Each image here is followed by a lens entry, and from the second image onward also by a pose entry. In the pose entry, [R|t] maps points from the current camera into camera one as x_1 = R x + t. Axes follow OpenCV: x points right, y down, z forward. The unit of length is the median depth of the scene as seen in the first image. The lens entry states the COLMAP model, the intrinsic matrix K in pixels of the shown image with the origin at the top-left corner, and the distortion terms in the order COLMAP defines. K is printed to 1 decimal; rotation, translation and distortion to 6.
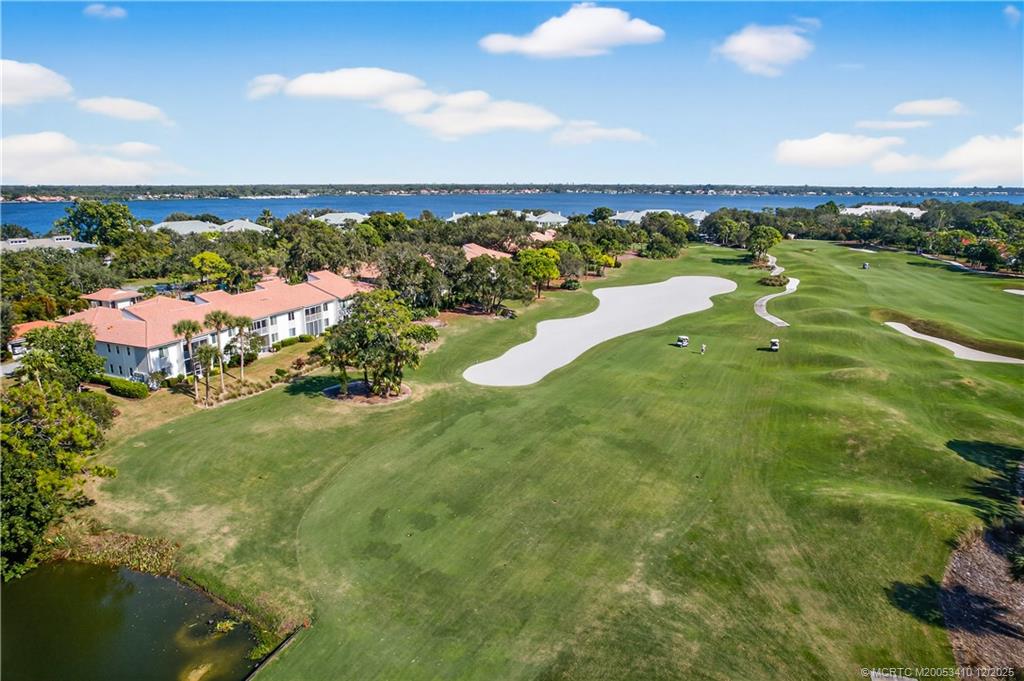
lens RADIAL K [[664.5, 0, 509.9], [0, 664.5, 347.6], [0, 0, 1]] dist [-0.079926, 0.068428]
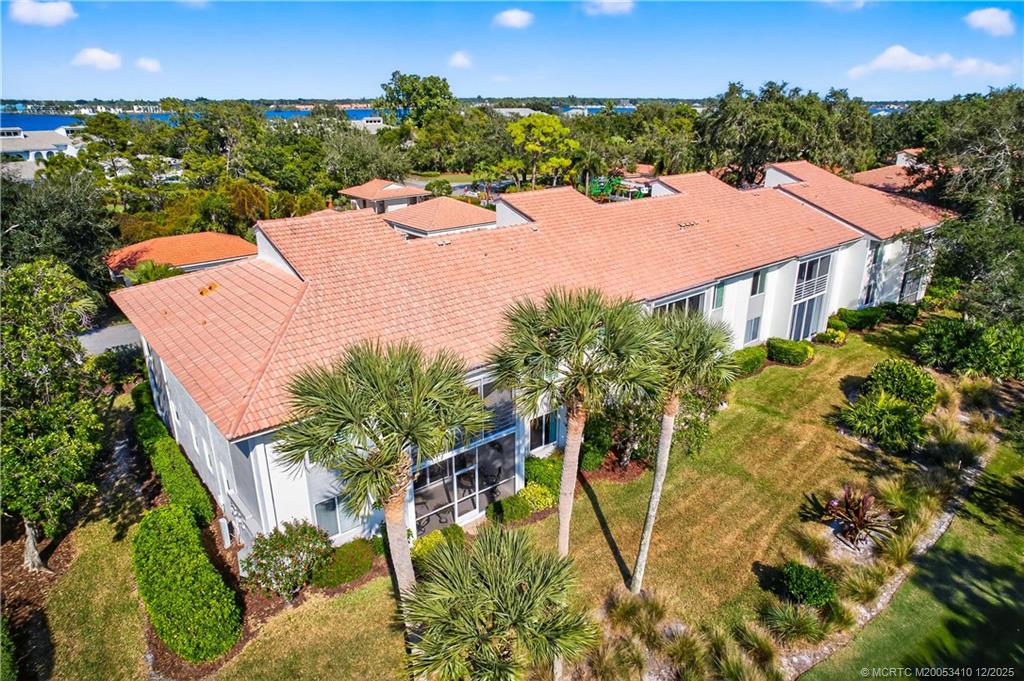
lens RADIAL K [[664.5, 0, 509.9], [0, 664.5, 347.6], [0, 0, 1]] dist [-0.079926, 0.068428]
pose [[0.893672, 0.158260, -0.419885, -0.233509], [-0.107419, 0.983985, 0.142250, -0.038368], [0.435673, -0.082021, 0.896360, 0.504300]]
